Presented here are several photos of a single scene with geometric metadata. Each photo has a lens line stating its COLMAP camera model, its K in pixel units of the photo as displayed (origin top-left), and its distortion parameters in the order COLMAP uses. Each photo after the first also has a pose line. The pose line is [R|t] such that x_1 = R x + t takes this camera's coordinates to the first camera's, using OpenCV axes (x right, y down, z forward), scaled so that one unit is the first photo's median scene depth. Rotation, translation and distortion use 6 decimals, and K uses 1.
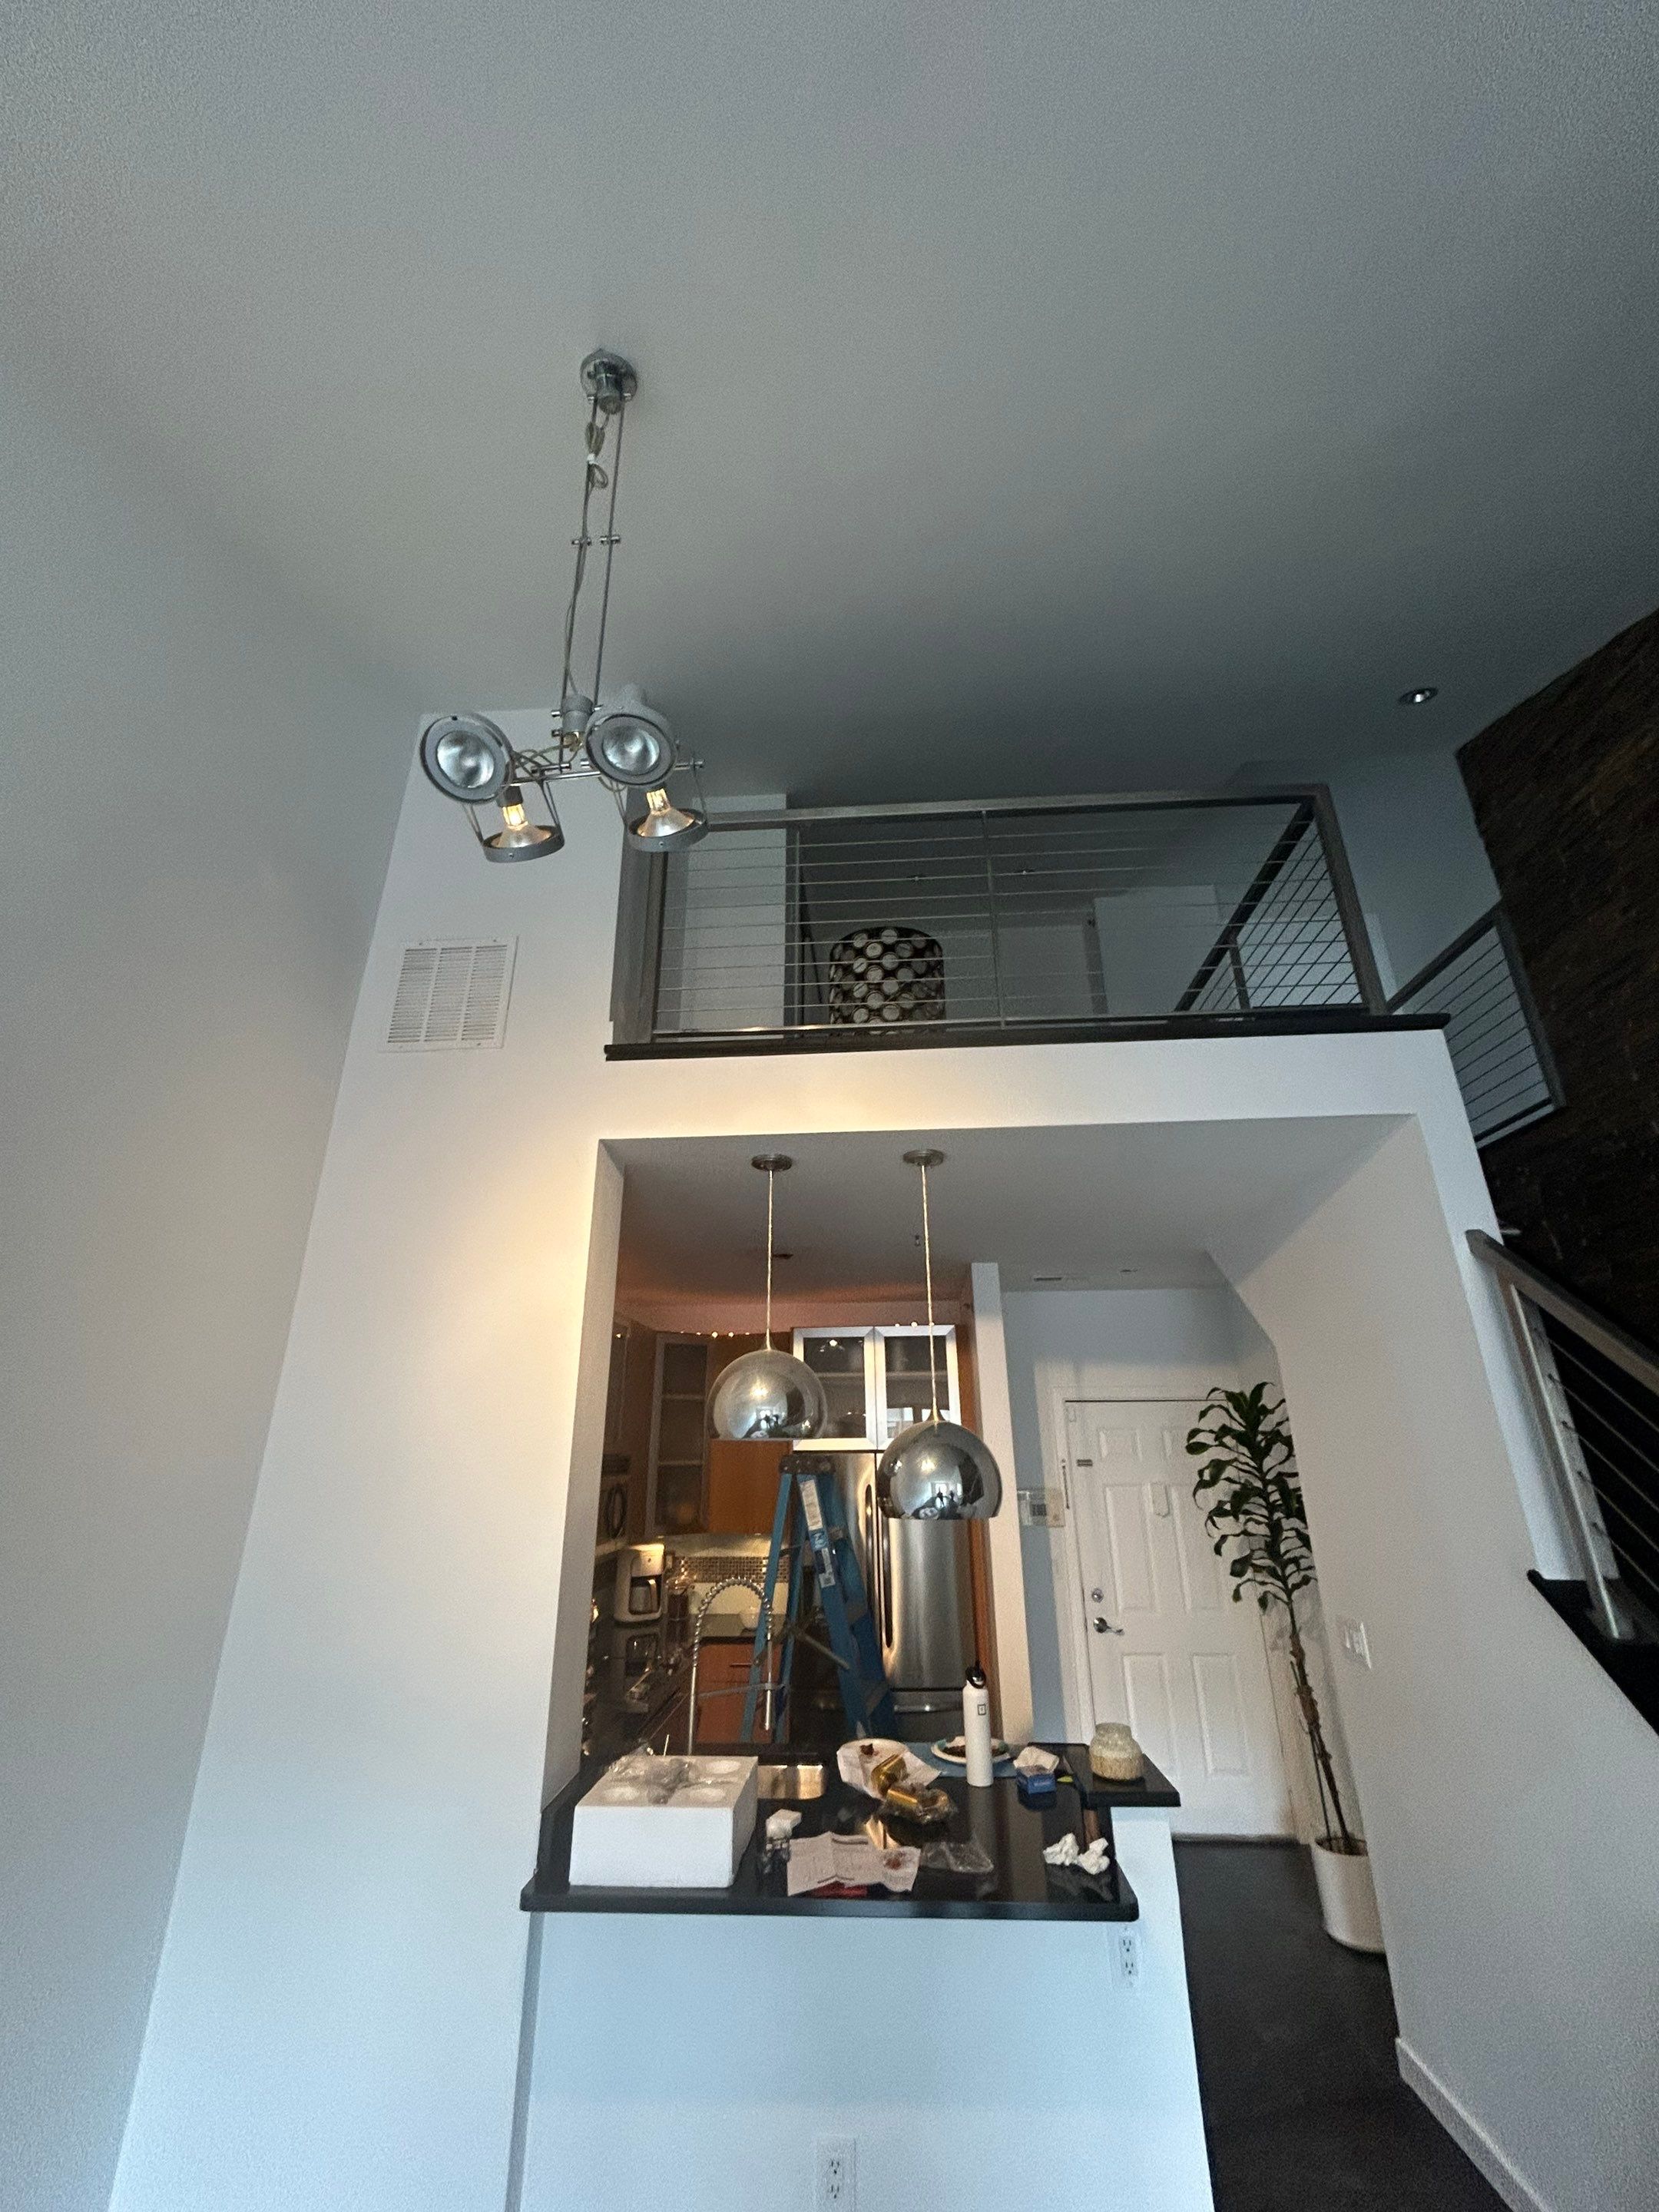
lens RADIAL K [[898.9, 0, 833.8], [0, 898.9, 1091.5], [0, 0, 1]] dist [-0.016819, 0.000012]
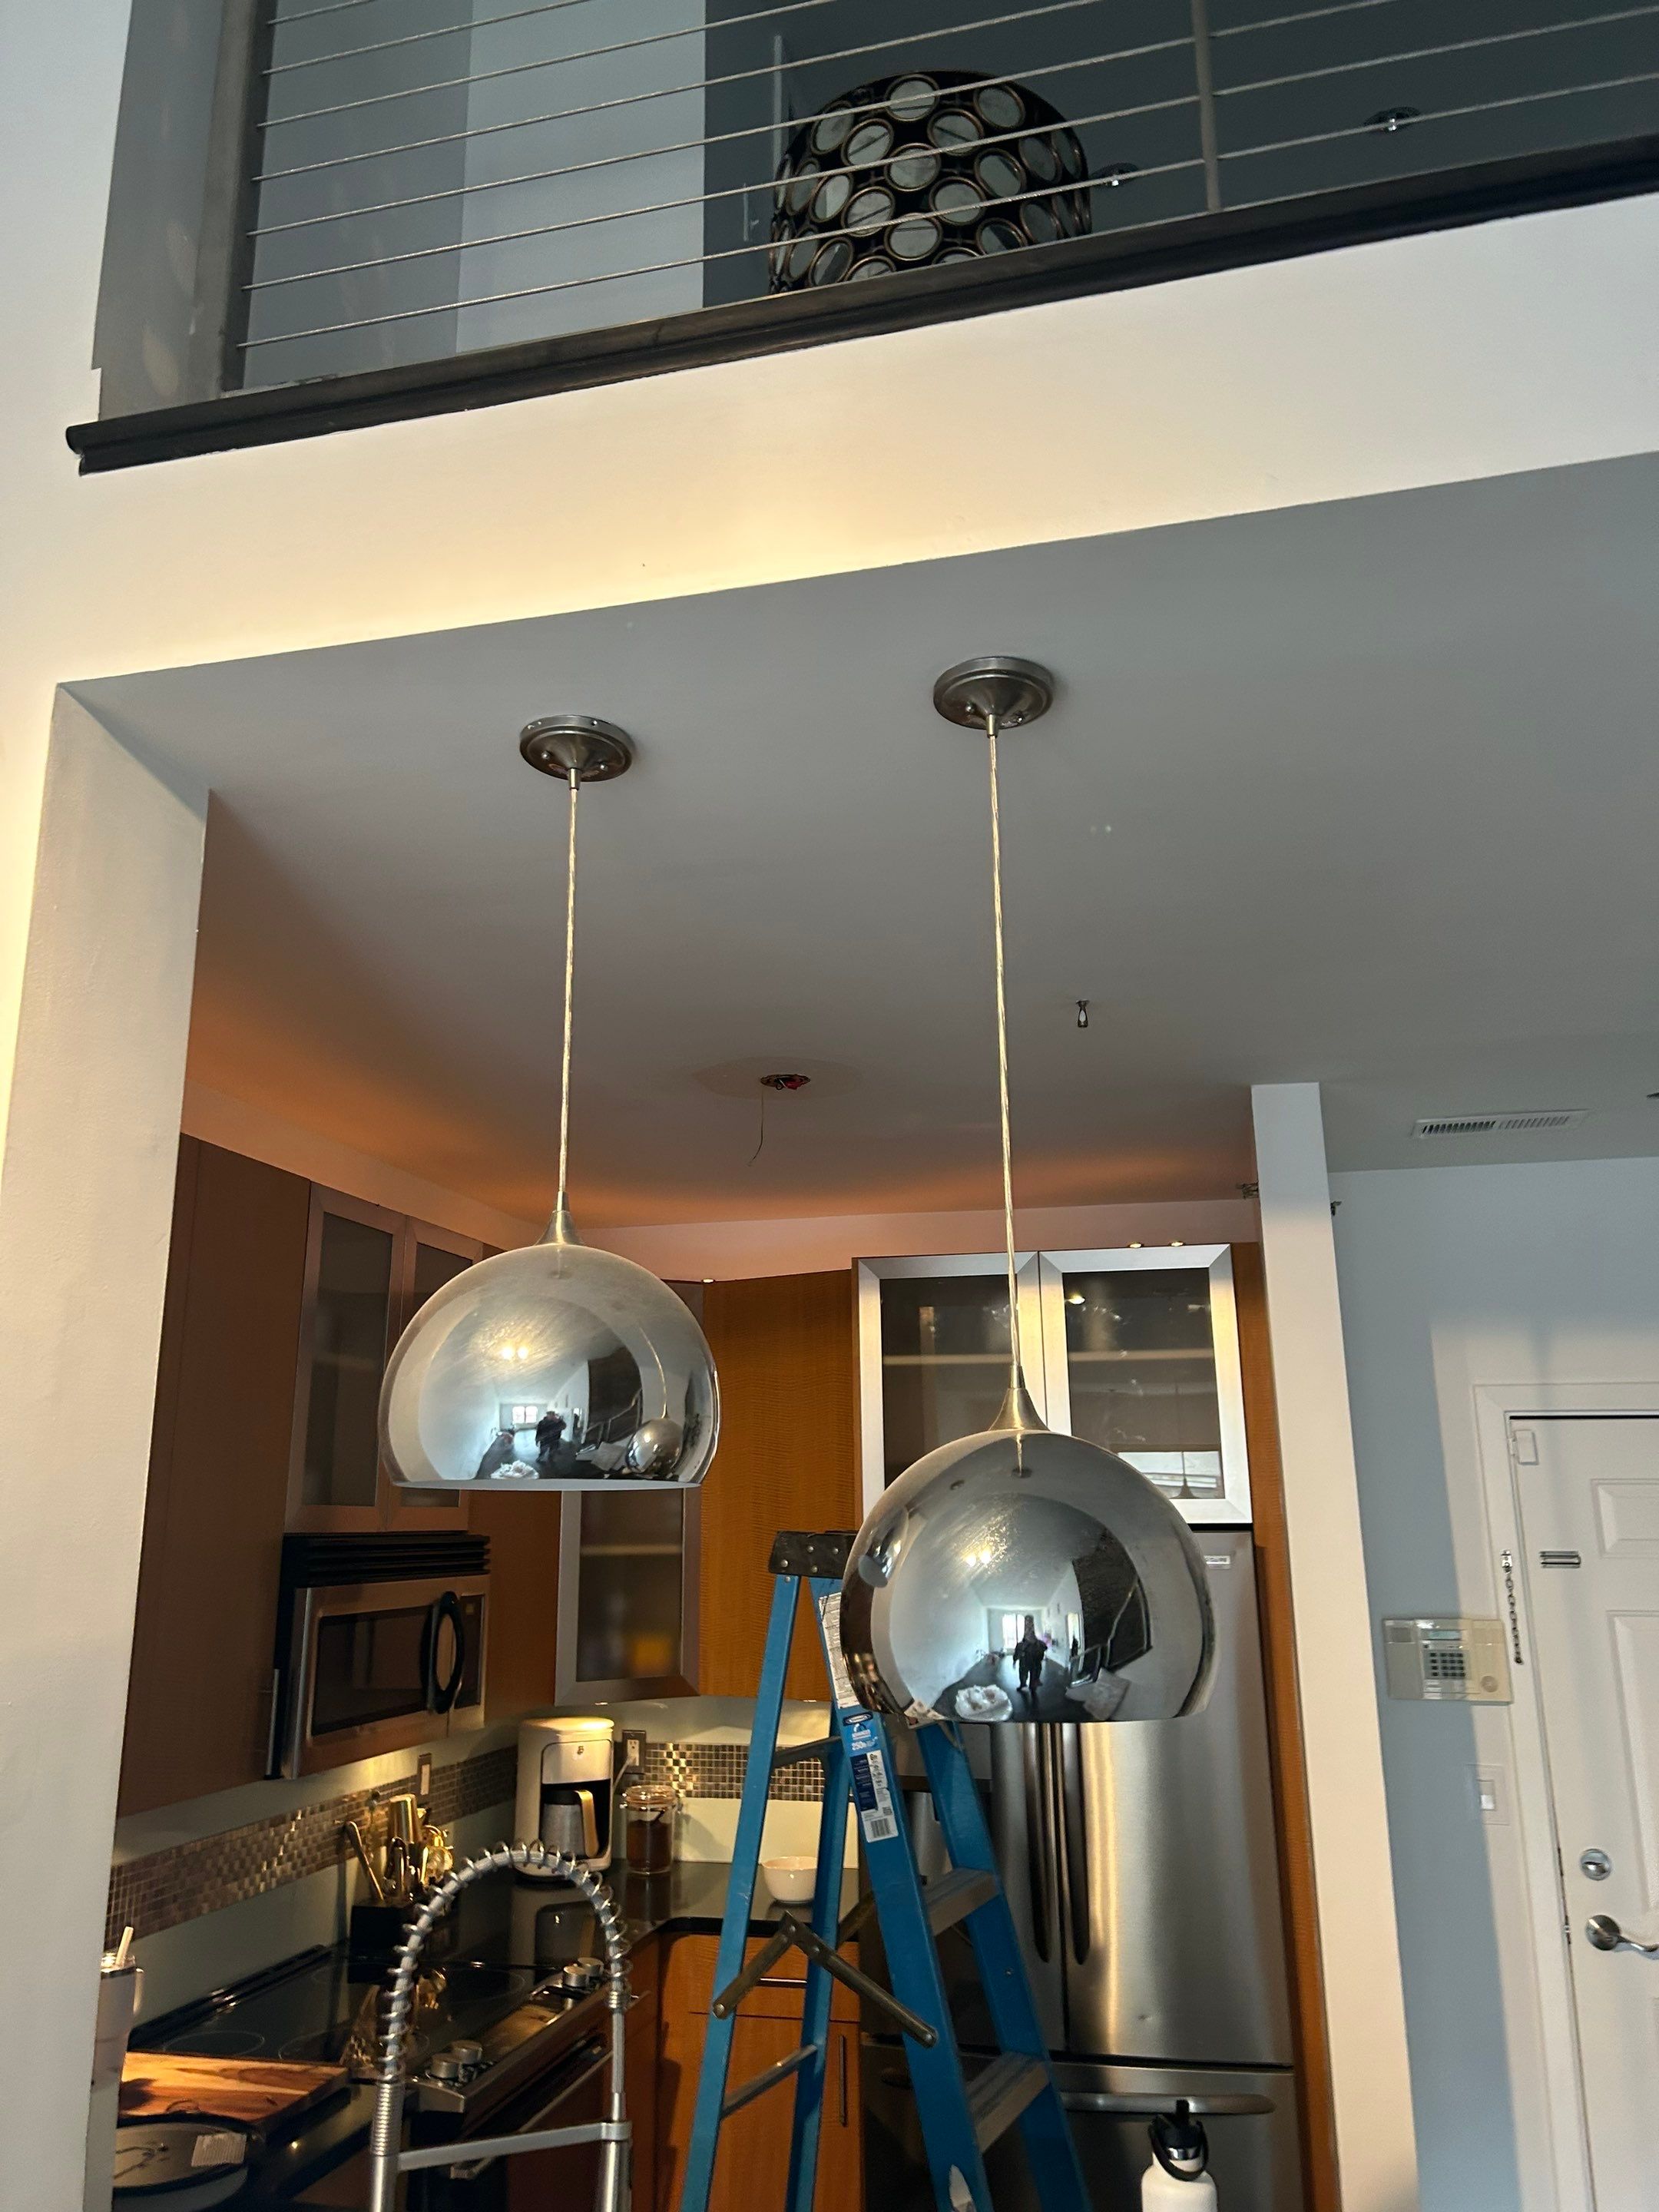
lens RADIAL K [[1624.6, 0, 820.6], [0, 1624.6, 1110.2], [0, 0, 1]] dist [0.032723, -0.025826]
pose [[0.983654, -0.041991, -0.175102, 0.094879], [0.063643, 0.990740, 0.119934, 0.106346], [0.168444, -0.129117, 0.977218, 0.253141]]
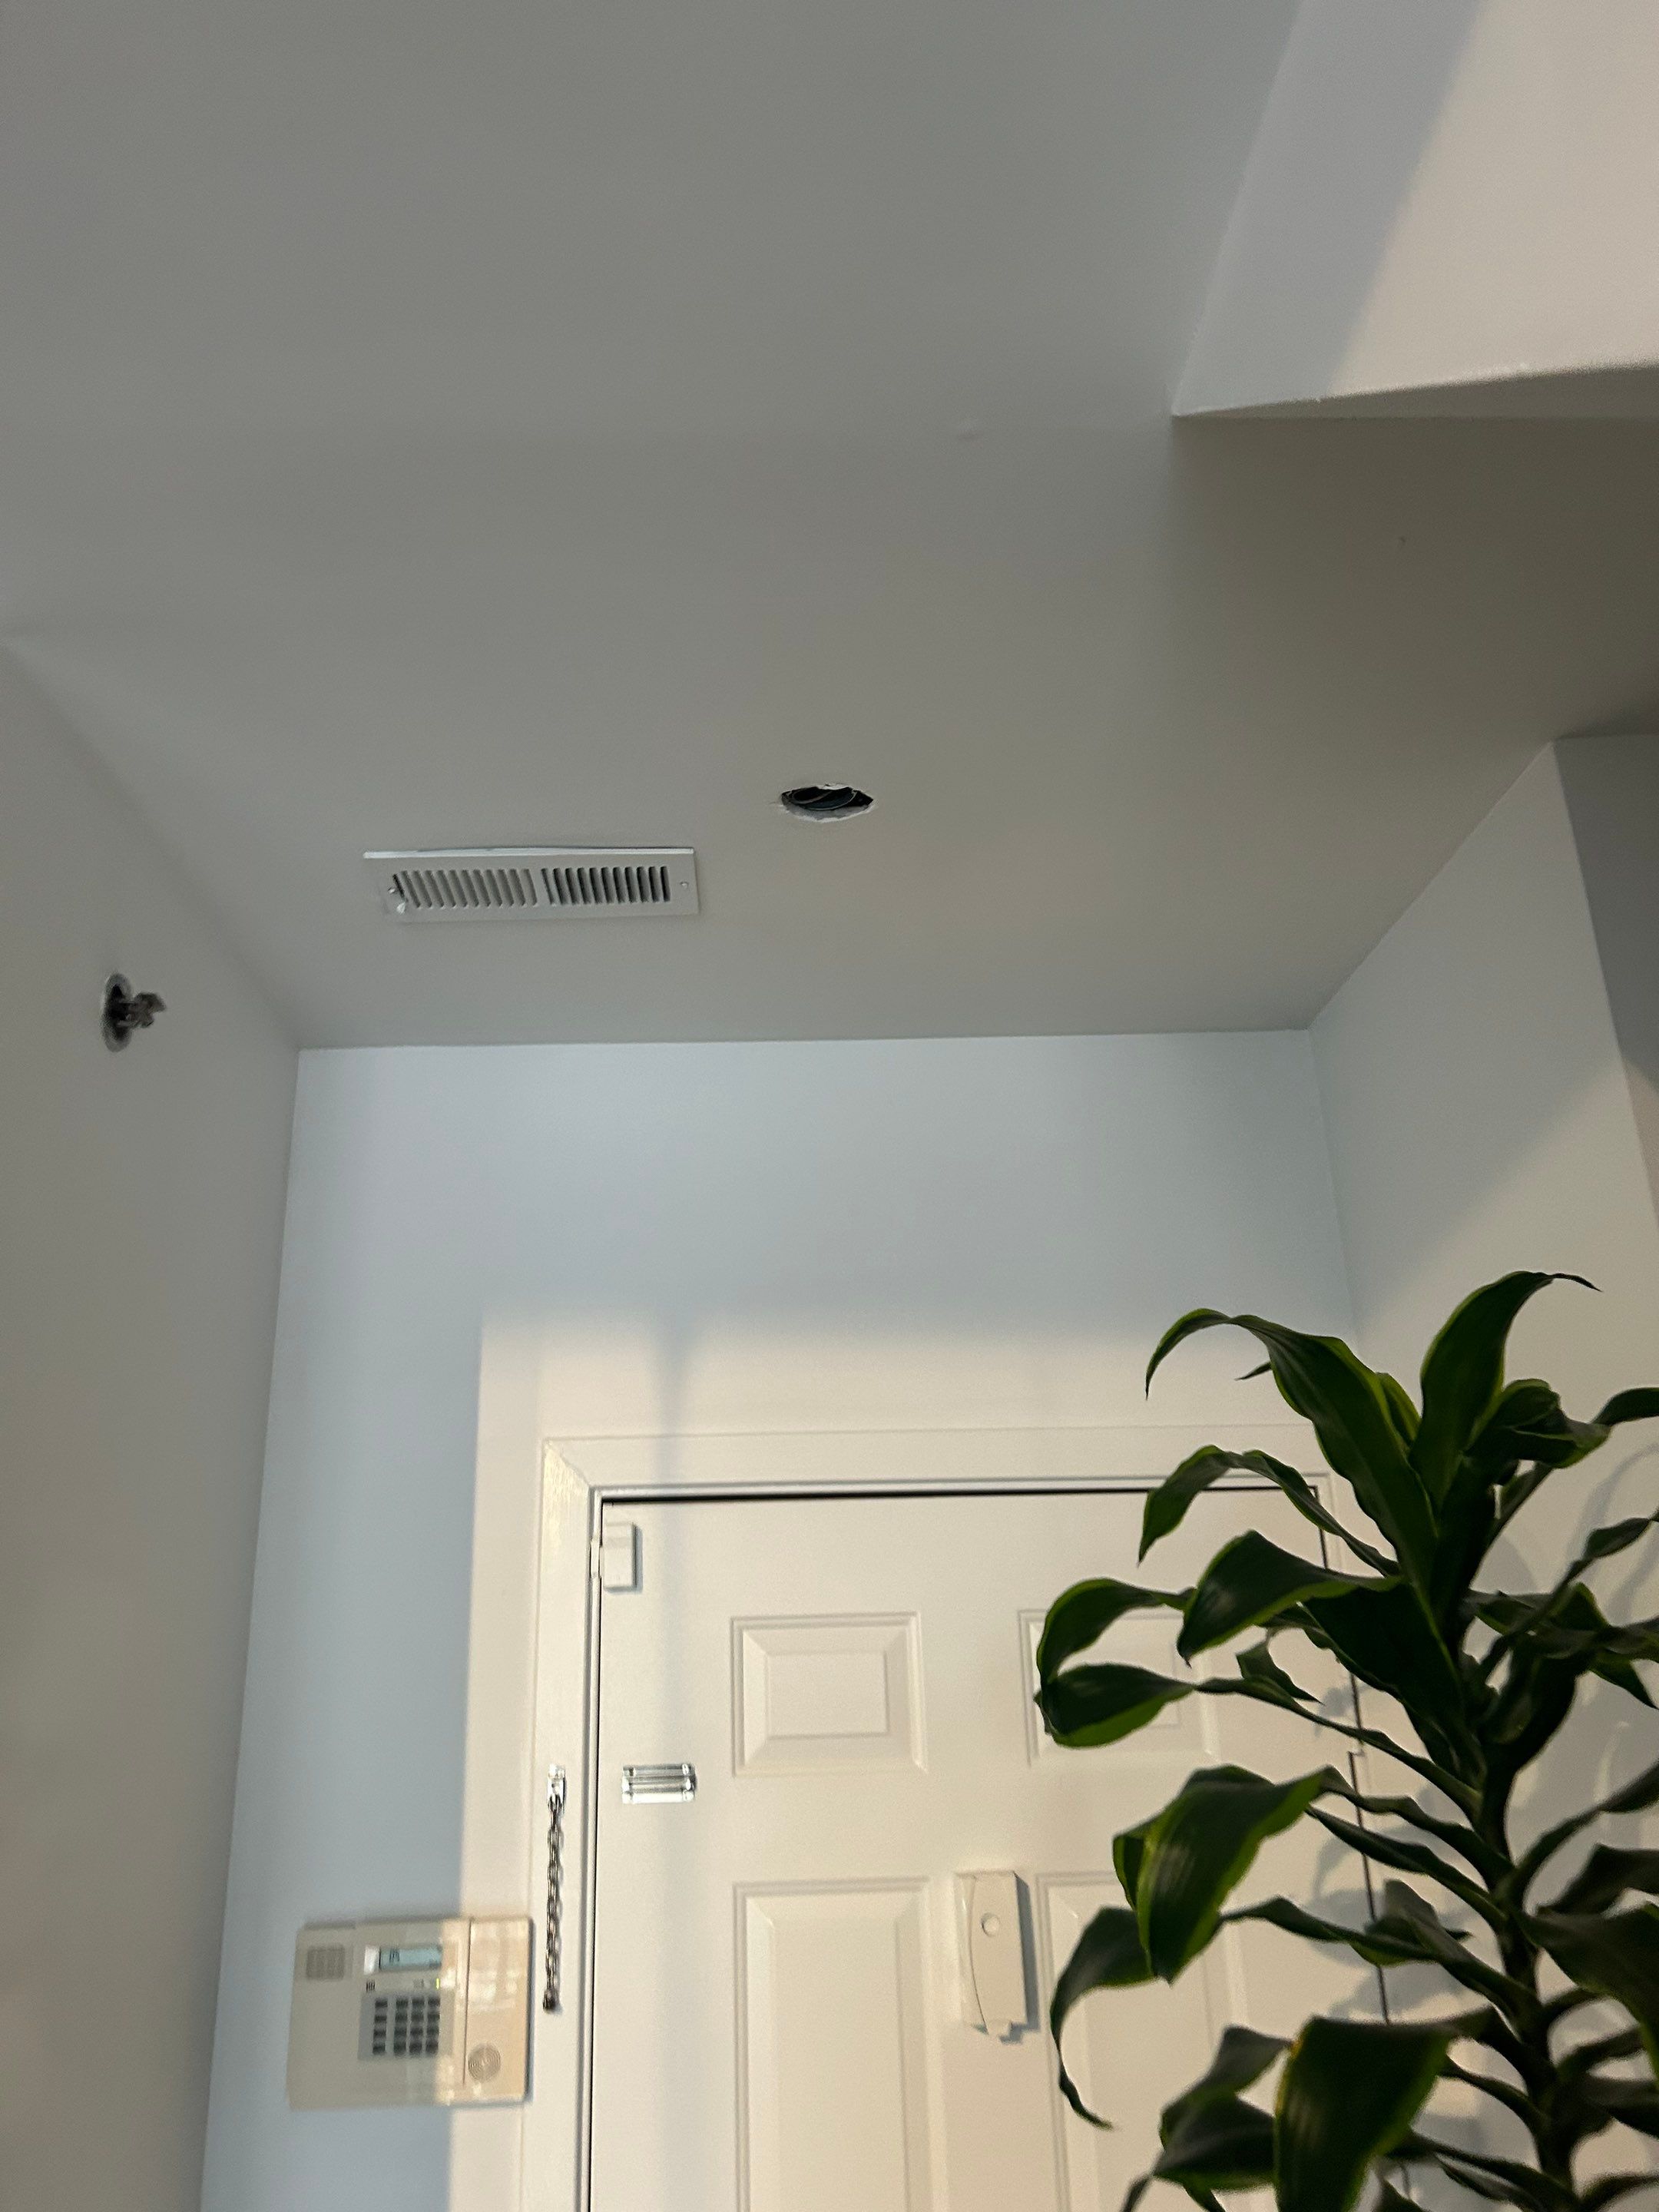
lens RADIAL K [[1624.6, 0, 835.4], [0, 1624.6, 1103.8], [0, 0, 1]] dist [0.032723, -0.025826]
pose [[0.995671, 0.010226, 0.092382, 0.326780], [-0.012506, 0.999631, 0.024125, 0.281009], [-0.092102, -0.025176, 0.995431, 0.707187]]
